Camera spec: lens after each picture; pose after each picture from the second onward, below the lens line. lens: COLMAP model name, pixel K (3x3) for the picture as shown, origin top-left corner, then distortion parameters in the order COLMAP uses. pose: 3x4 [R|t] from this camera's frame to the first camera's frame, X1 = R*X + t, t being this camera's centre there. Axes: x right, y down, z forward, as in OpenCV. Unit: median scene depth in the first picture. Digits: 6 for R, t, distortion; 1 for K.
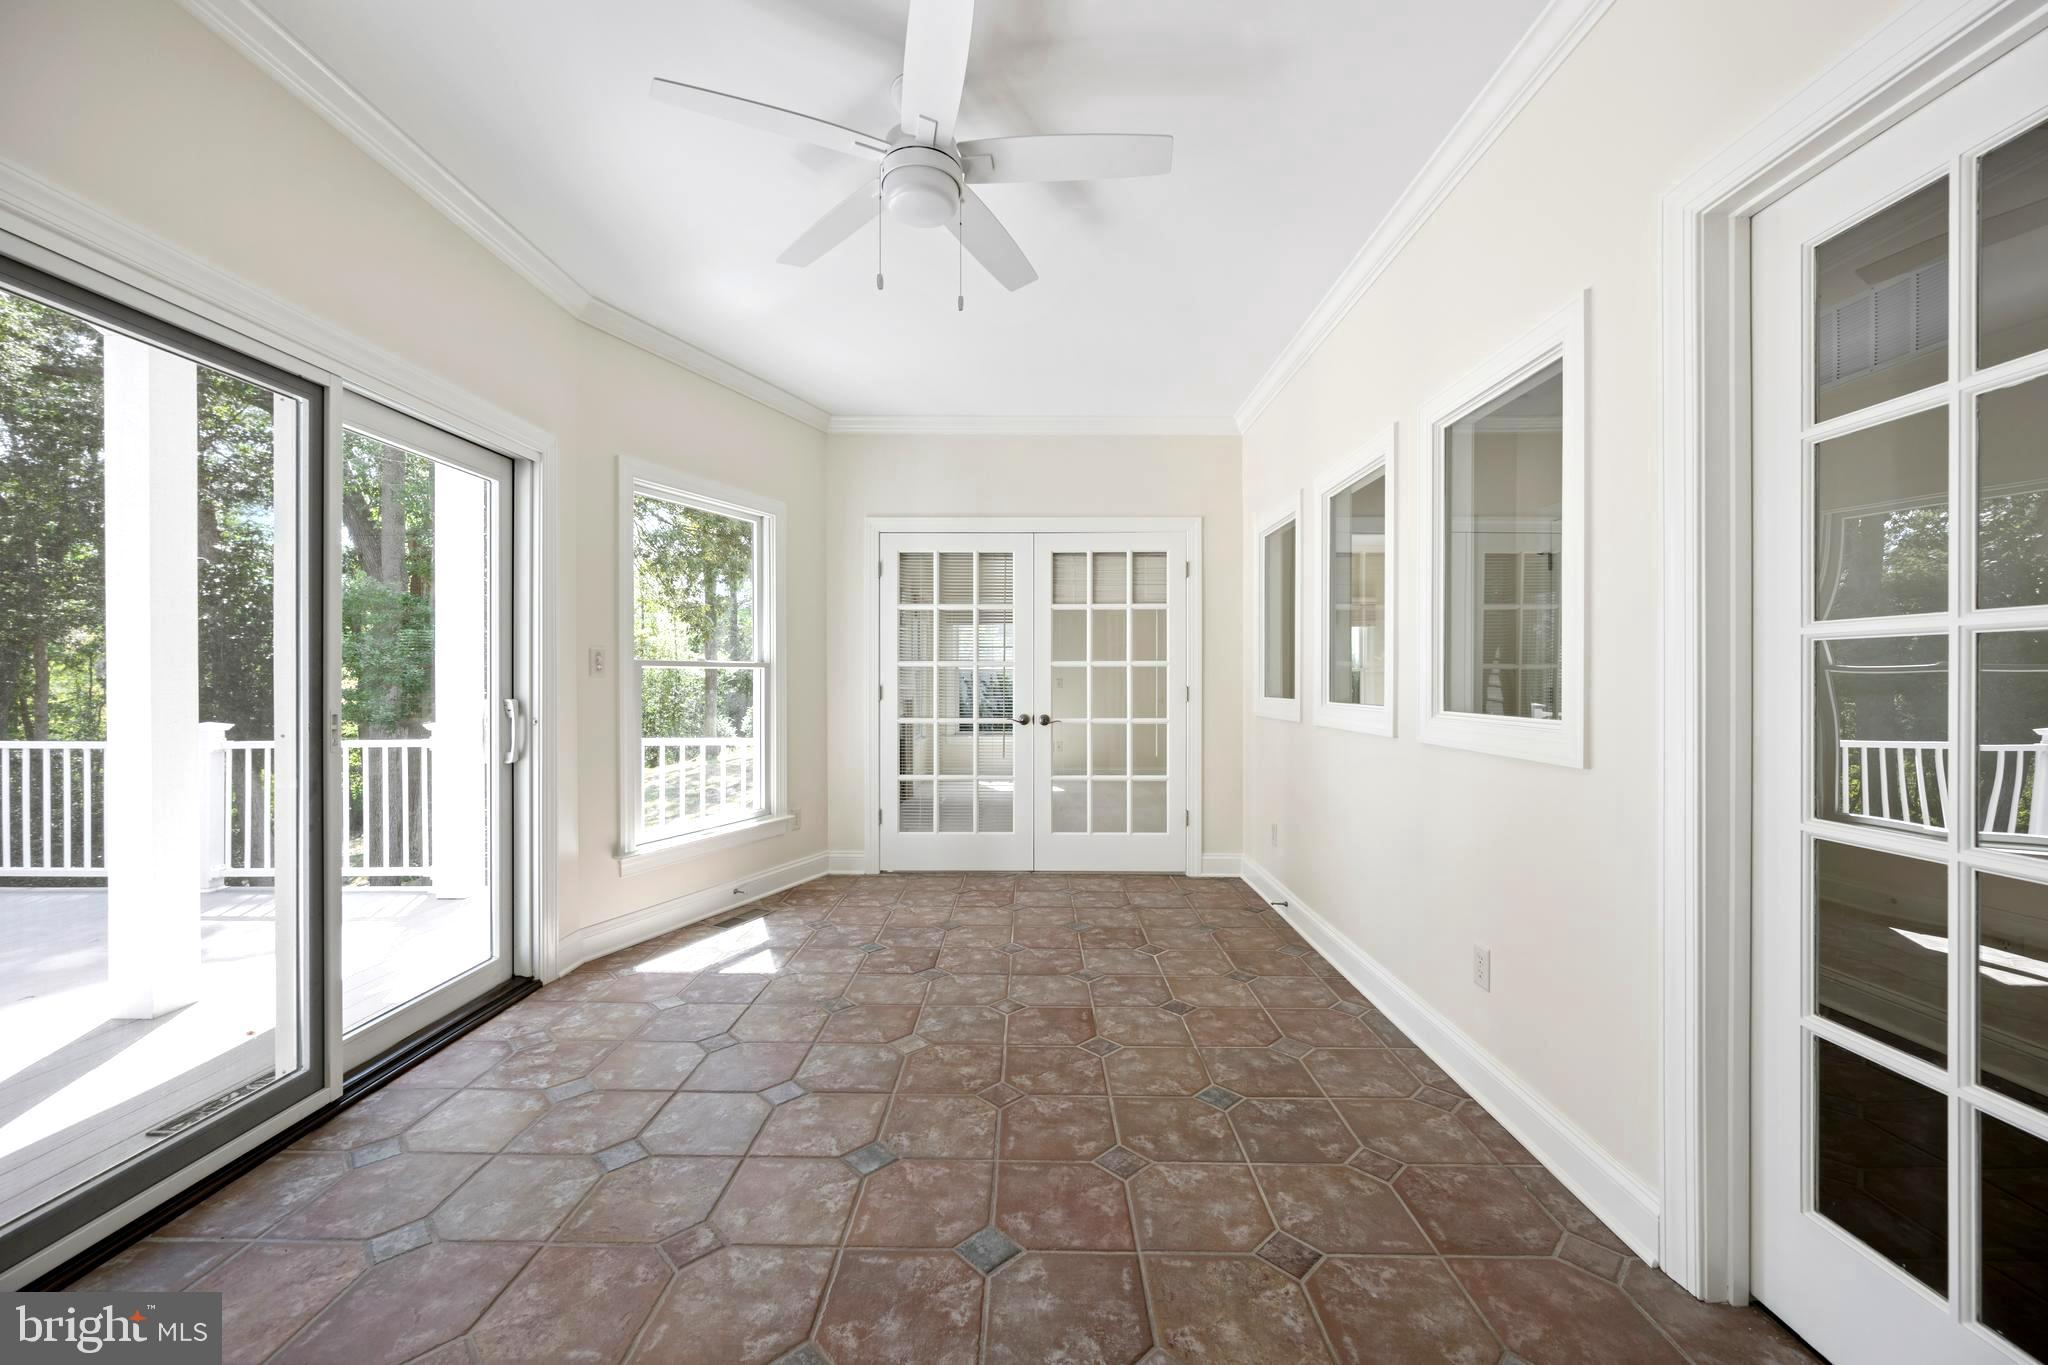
lens RADIAL K [[797.9, 0, 1021.1], [0, 797.9, 674.8], [0, 0, 1]] dist [0.001584, 0.000188]
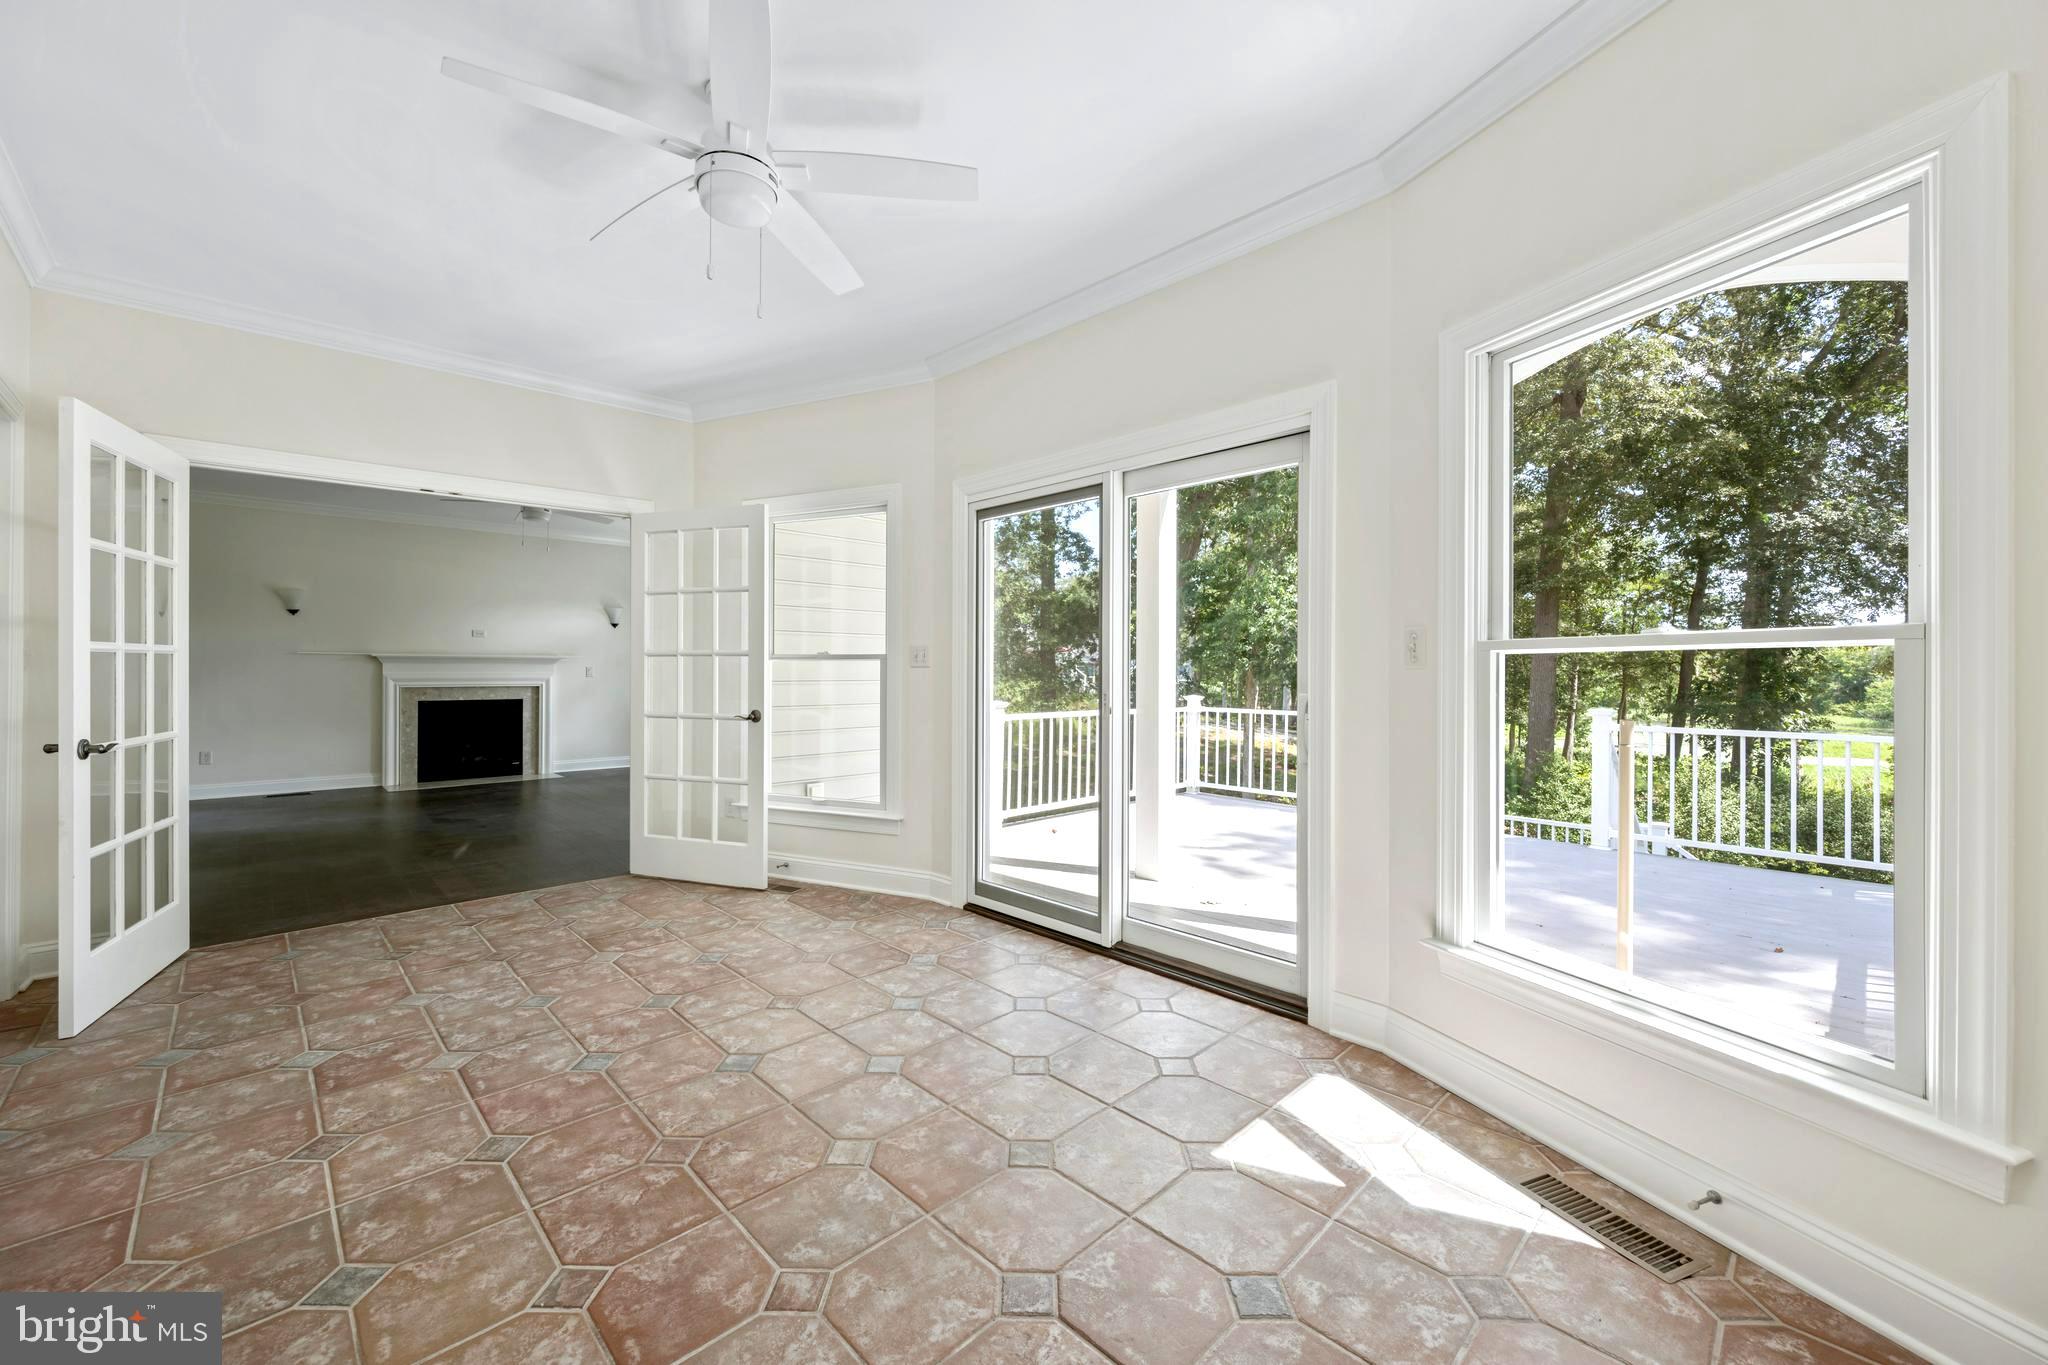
lens RADIAL K [[797.9, 0, 1021.1], [0, 797.9, 674.8], [0, 0, 1]] dist [0.001584, 0.000188]
pose [[-0.705774, 0.002889, -0.708431, 0.289832], [0.001728, 0.999996, 0.002356, 0.005877], [0.708435, 0.000439, -0.705776, 1.692564]]
